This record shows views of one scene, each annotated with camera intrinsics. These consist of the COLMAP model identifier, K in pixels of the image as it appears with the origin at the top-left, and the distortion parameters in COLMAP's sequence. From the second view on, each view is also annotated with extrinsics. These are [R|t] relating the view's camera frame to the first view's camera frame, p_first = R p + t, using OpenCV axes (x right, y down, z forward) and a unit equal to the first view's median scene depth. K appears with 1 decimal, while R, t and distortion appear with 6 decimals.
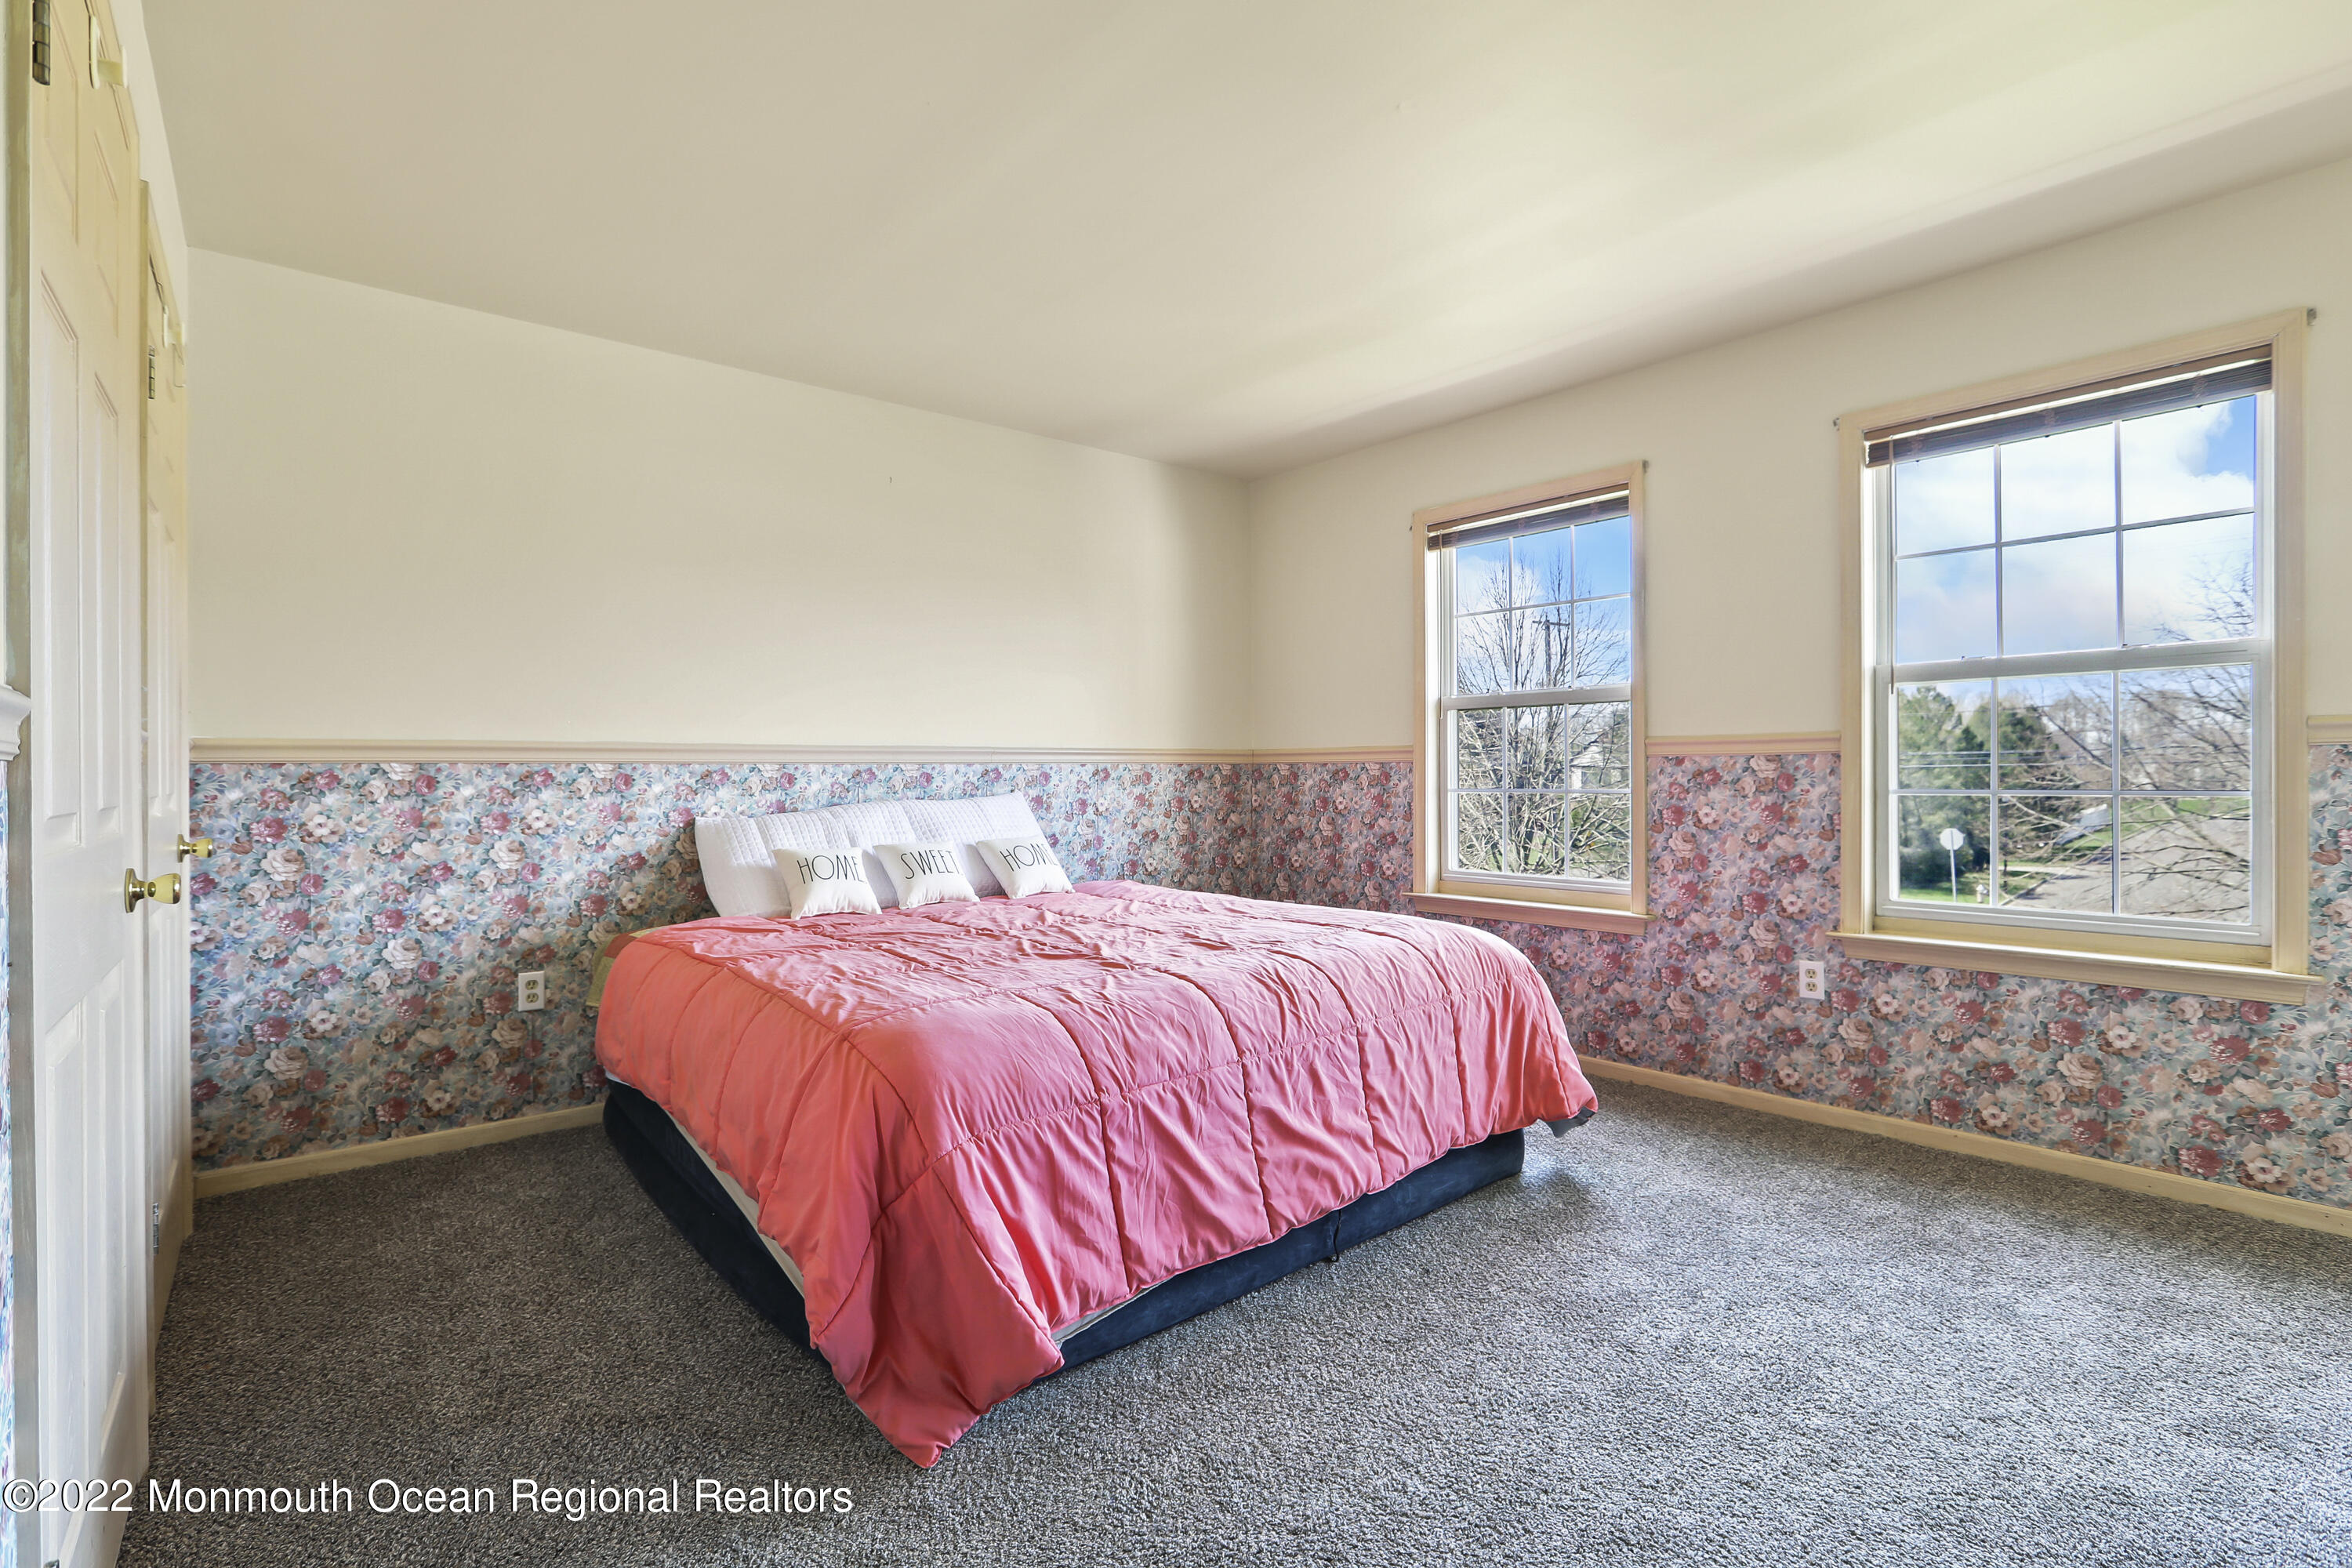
lens RADIAL K [[1081.9, 0, 1175.8], [0, 1081.9, 781.7], [0, 0, 1]] dist [-0.053228, 0.011418]
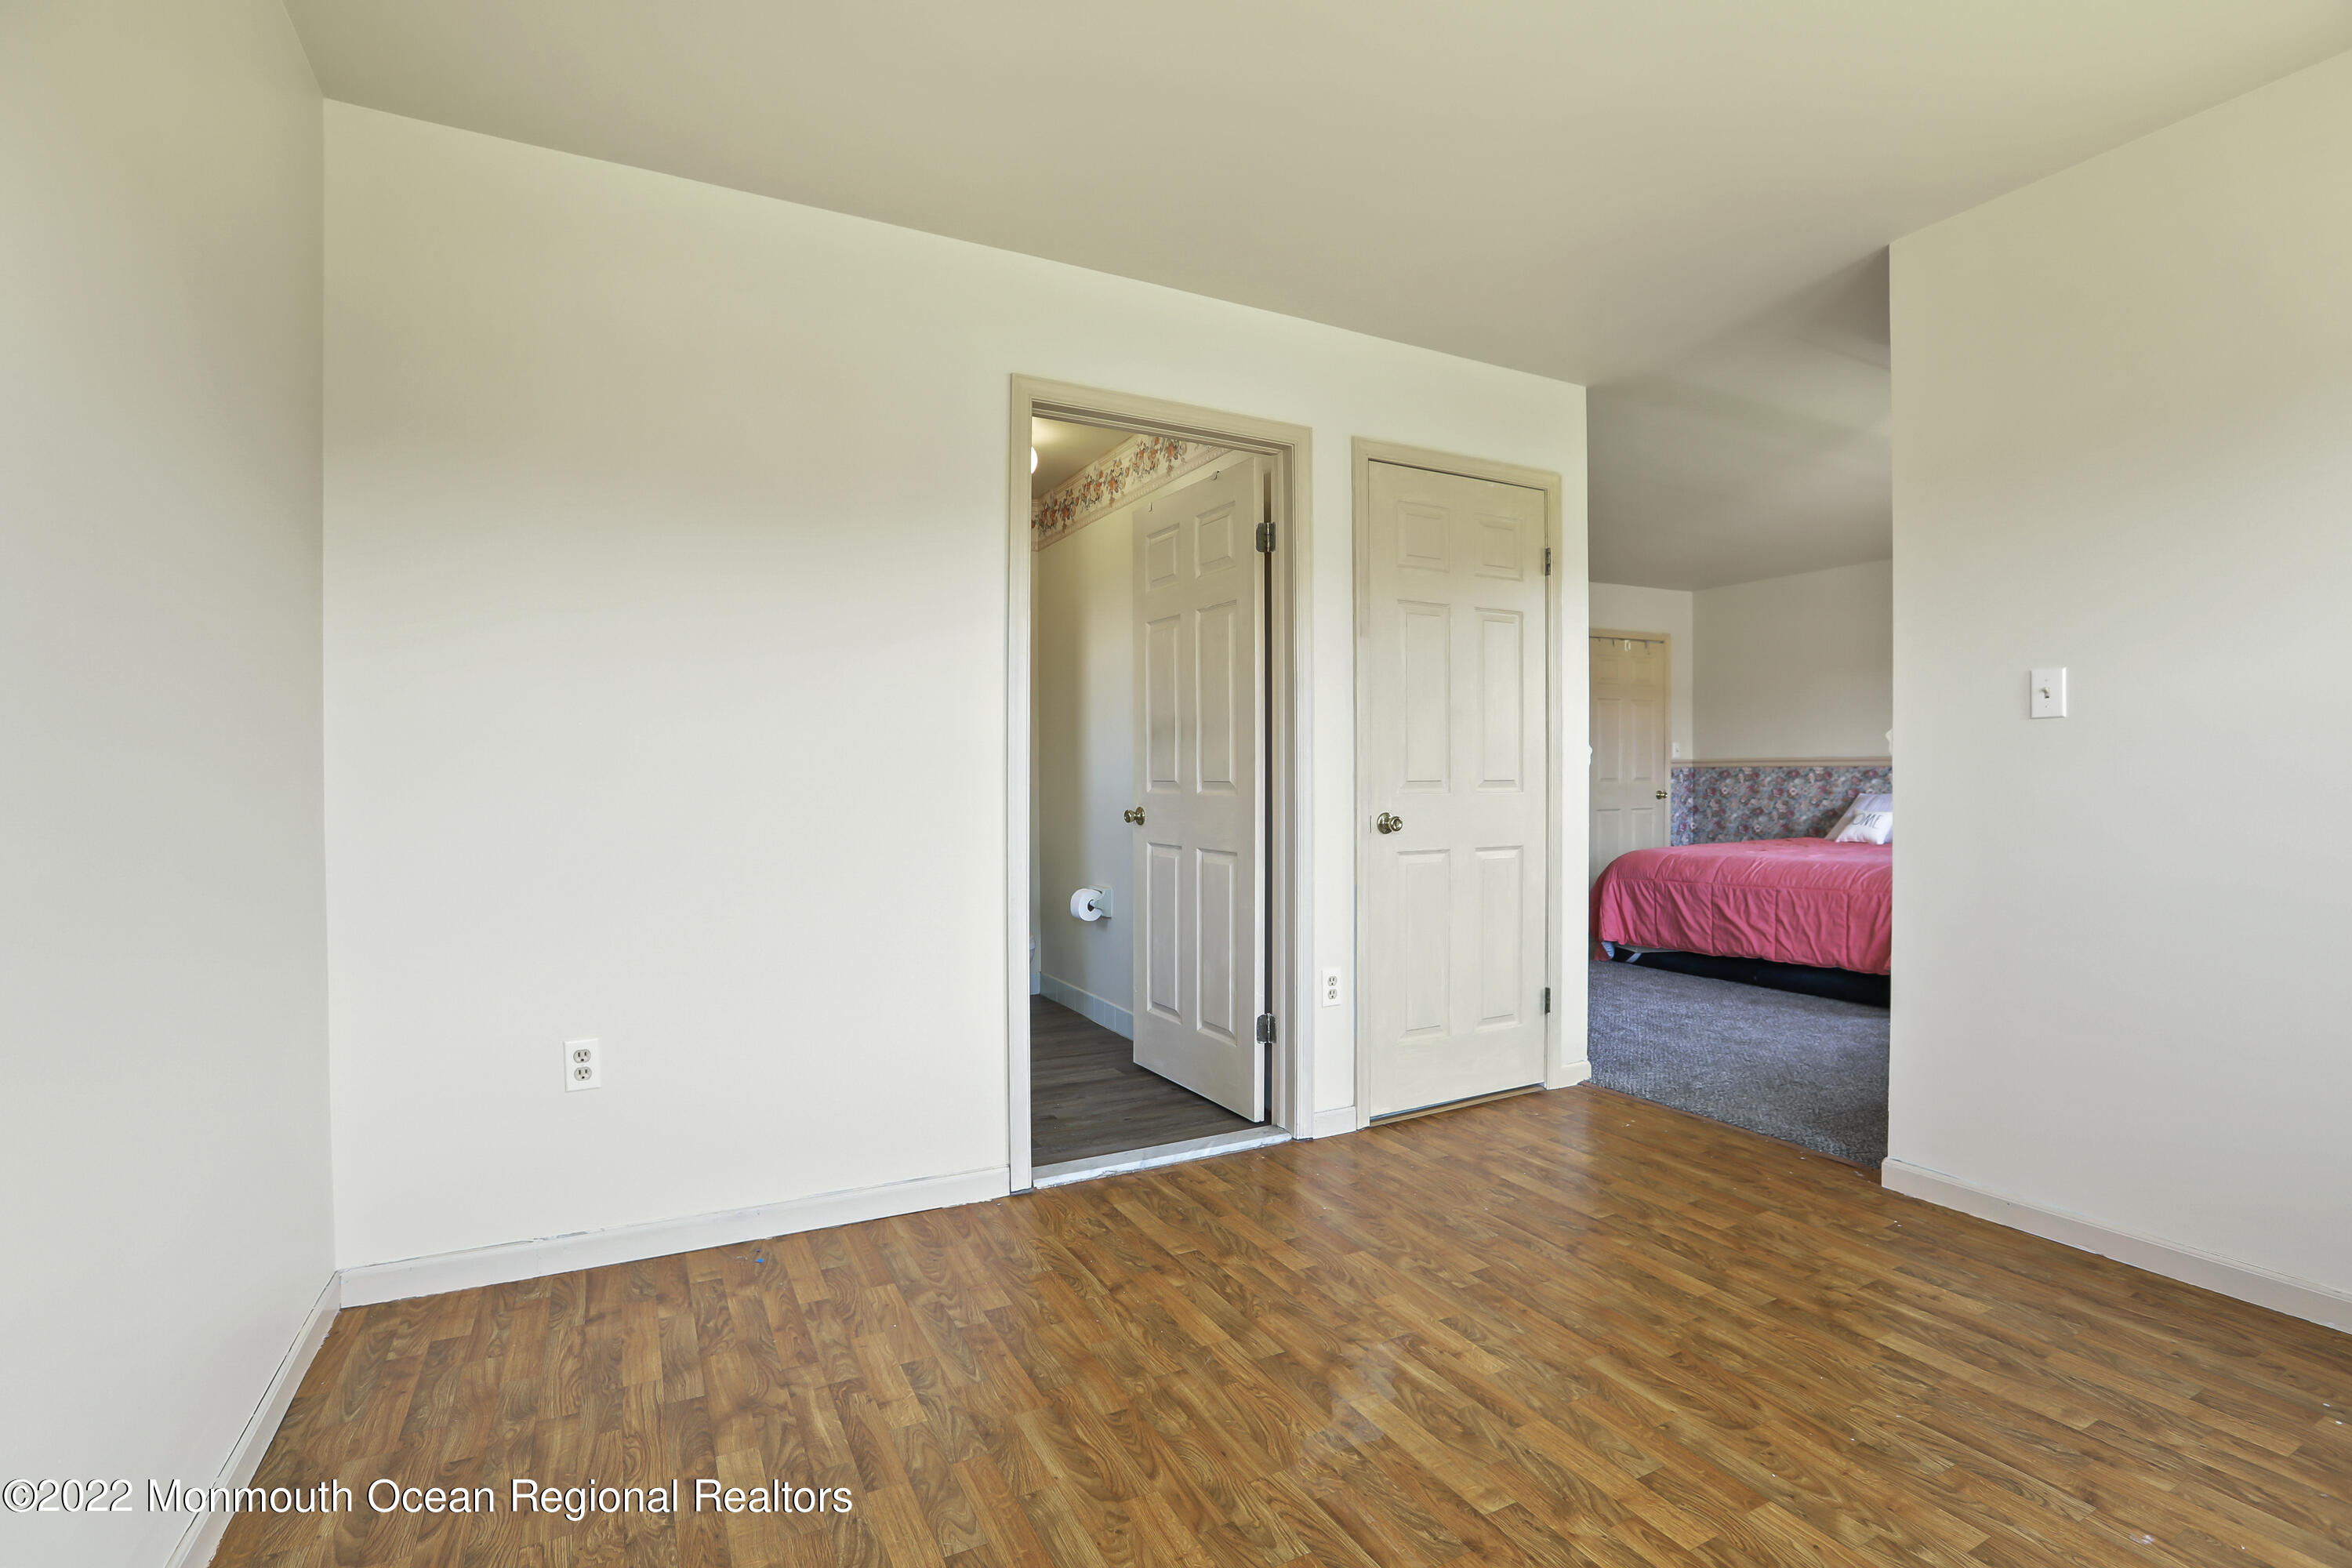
lens RADIAL K [[1081.9, 0, 1179.9], [0, 1081.9, 780.2], [0, 0, 1]] dist [-0.053228, 0.011418]
pose [[-0.227874, 0.010249, -0.973637, 2.185687], [-0.001585, 0.999939, 0.010897, -0.013450], [0.973689, 0.004026, -0.227844, 0.257631]]
